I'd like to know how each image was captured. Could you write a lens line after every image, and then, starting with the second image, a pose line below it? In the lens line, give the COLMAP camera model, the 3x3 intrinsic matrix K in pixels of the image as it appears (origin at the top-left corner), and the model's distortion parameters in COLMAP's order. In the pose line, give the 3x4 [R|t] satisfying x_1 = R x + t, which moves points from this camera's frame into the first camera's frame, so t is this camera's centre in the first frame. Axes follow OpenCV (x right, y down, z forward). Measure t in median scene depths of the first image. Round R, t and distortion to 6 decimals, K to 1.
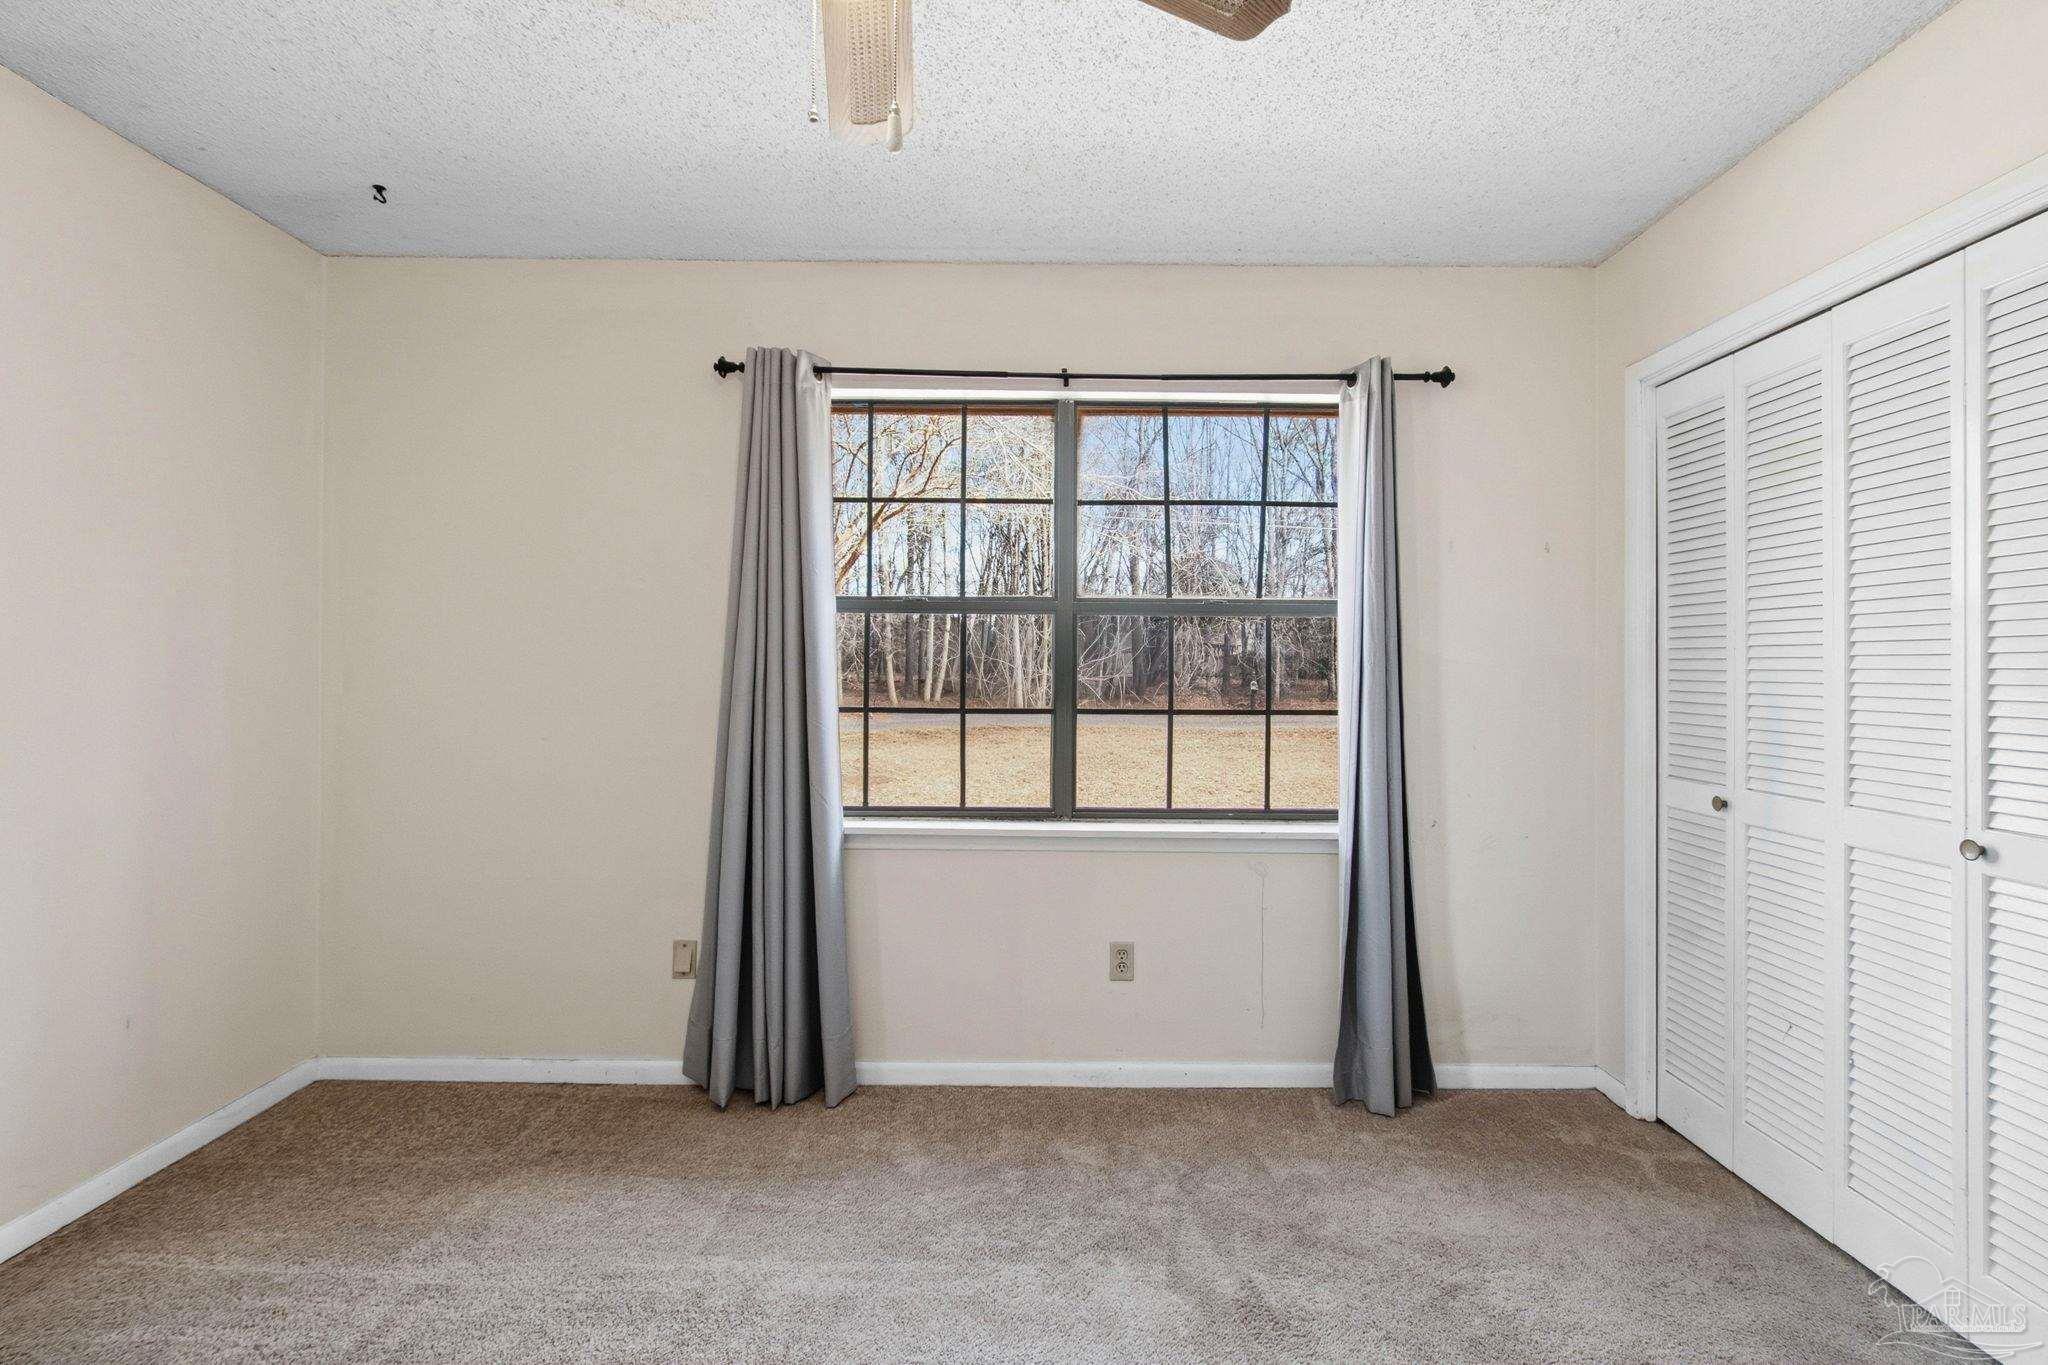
lens RADIAL K [[987.0, 0, 1032.4], [0, 987.0, 664.6], [0, 0, 1]] dist [-0.004591, 0.002004]
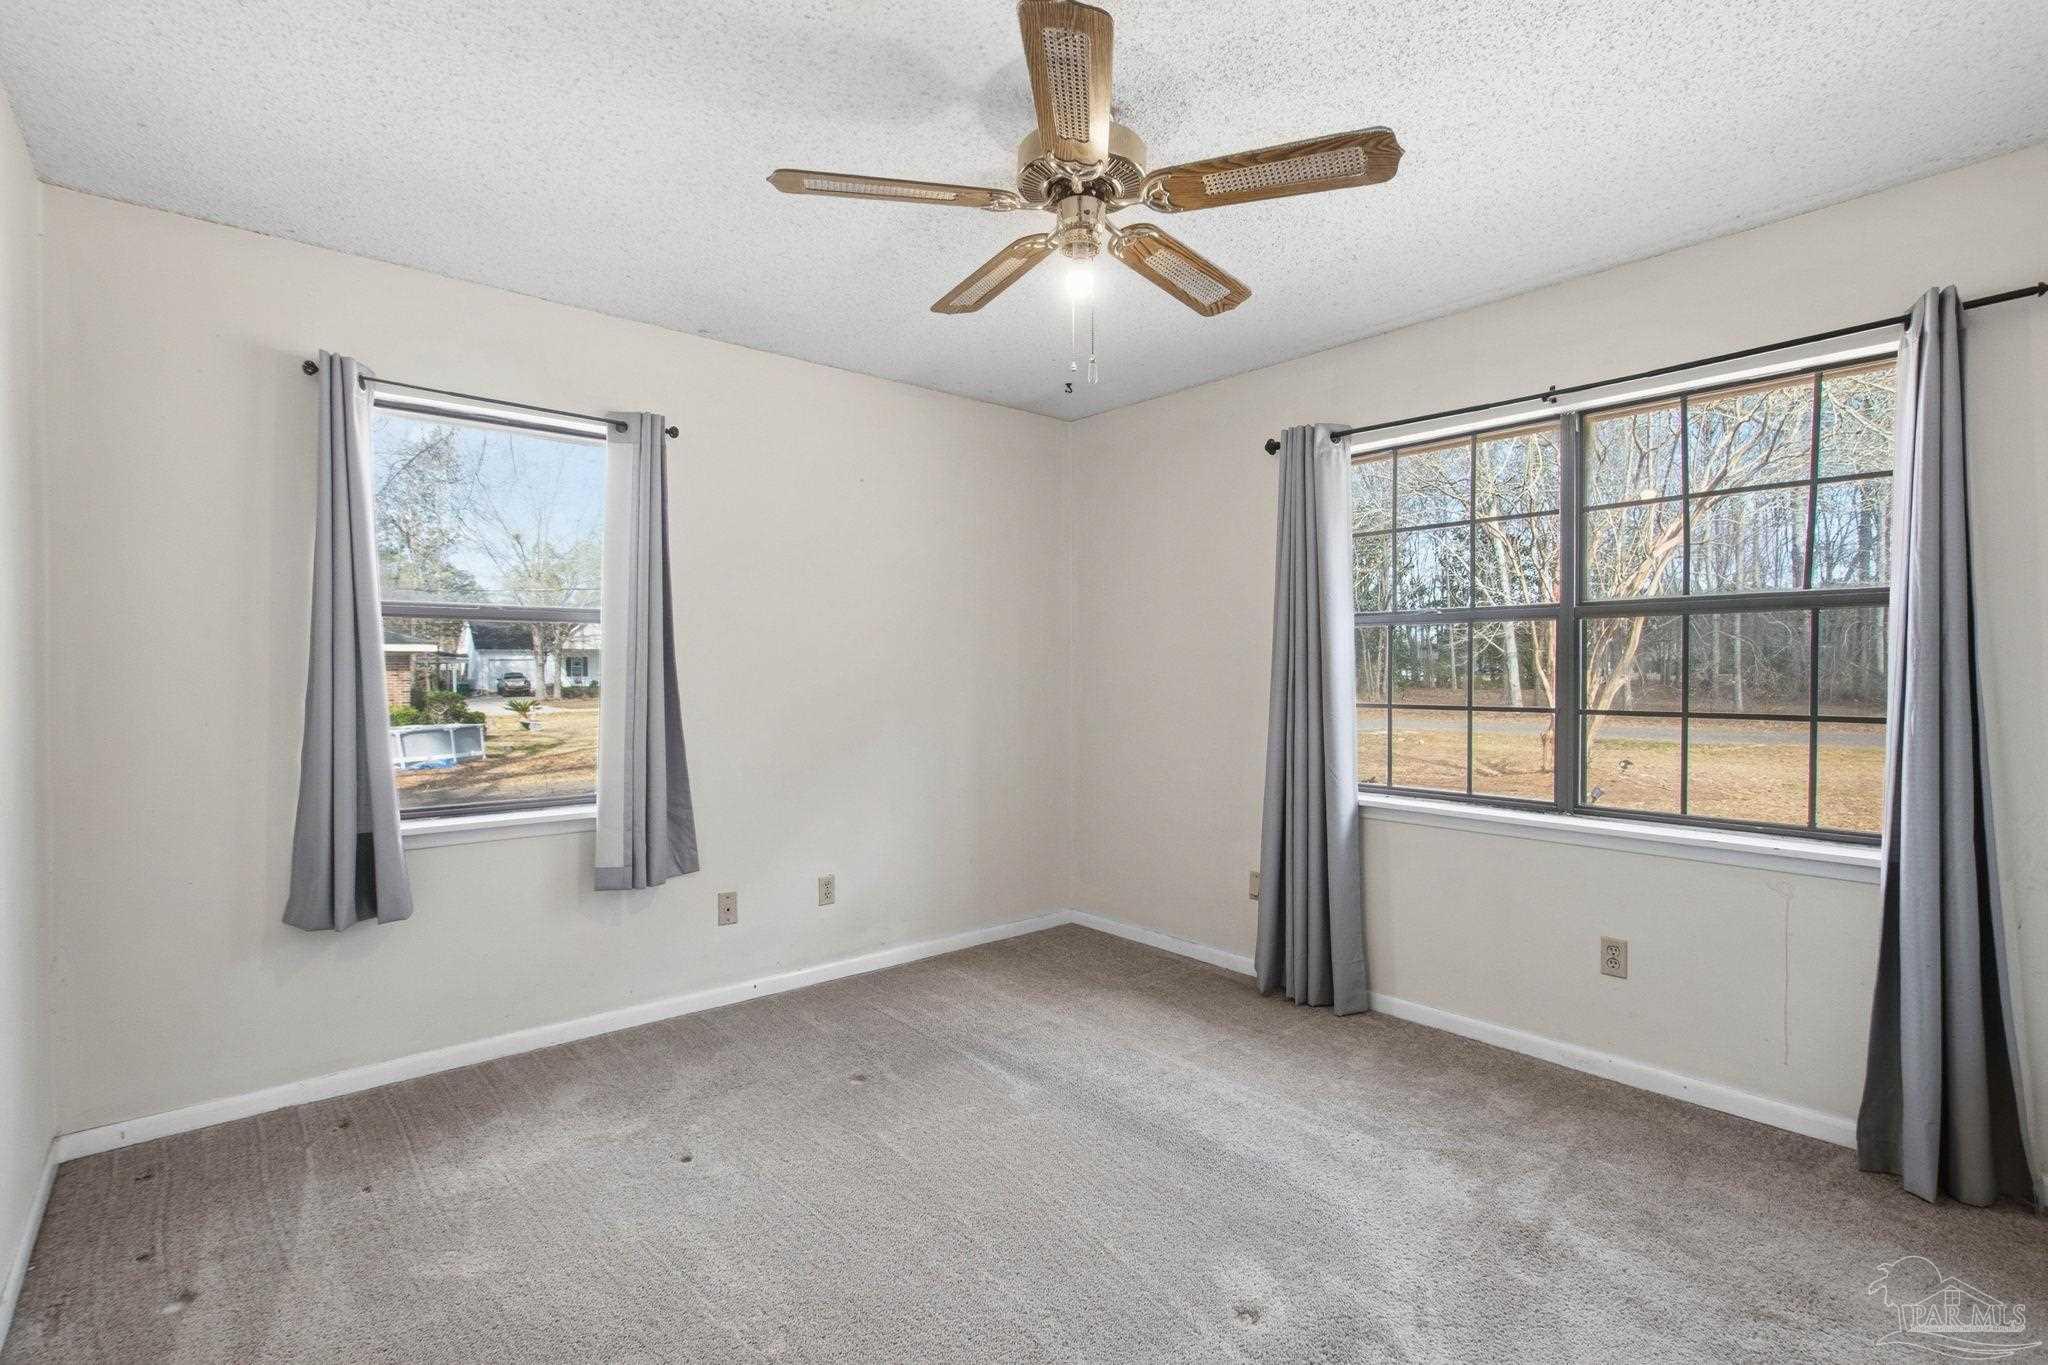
lens RADIAL K [[987.0, 0, 1031.4], [0, 987.0, 682.1], [0, 0, 1]] dist [-0.004591, 0.002004]
pose [[0.644297, 0.001607, -0.764773, 0.492457], [0.011894, 0.999856, 0.012121, -0.002964], [0.764683, -0.016905, 0.644185, -0.111305]]
